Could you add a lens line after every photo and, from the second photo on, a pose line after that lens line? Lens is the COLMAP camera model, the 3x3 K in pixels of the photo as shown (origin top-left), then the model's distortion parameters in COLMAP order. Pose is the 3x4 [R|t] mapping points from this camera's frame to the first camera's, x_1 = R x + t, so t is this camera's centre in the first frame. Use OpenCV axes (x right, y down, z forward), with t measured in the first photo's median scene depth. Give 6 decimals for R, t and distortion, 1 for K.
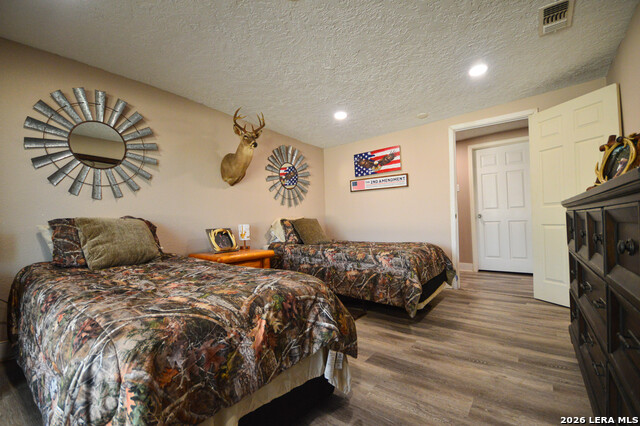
lens RADIAL K [[285.9, 0, 317.0], [0, 285.9, 215.6], [0, 0, 1]] dist [-0.003577, -0.006326]
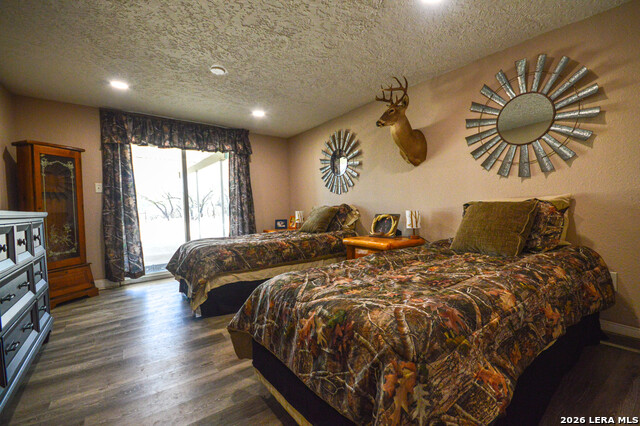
lens RADIAL K [[285.9, 0, 316.7], [0, 285.9, 209.7], [0, 0, 1]] dist [-0.003577, -0.006326]
pose [[-0.316106, 0.035907, -0.948044, 0.662490], [0.053595, 0.998364, 0.019943, -0.004647], [0.947209, -0.044506, -0.317513, 1.017431]]
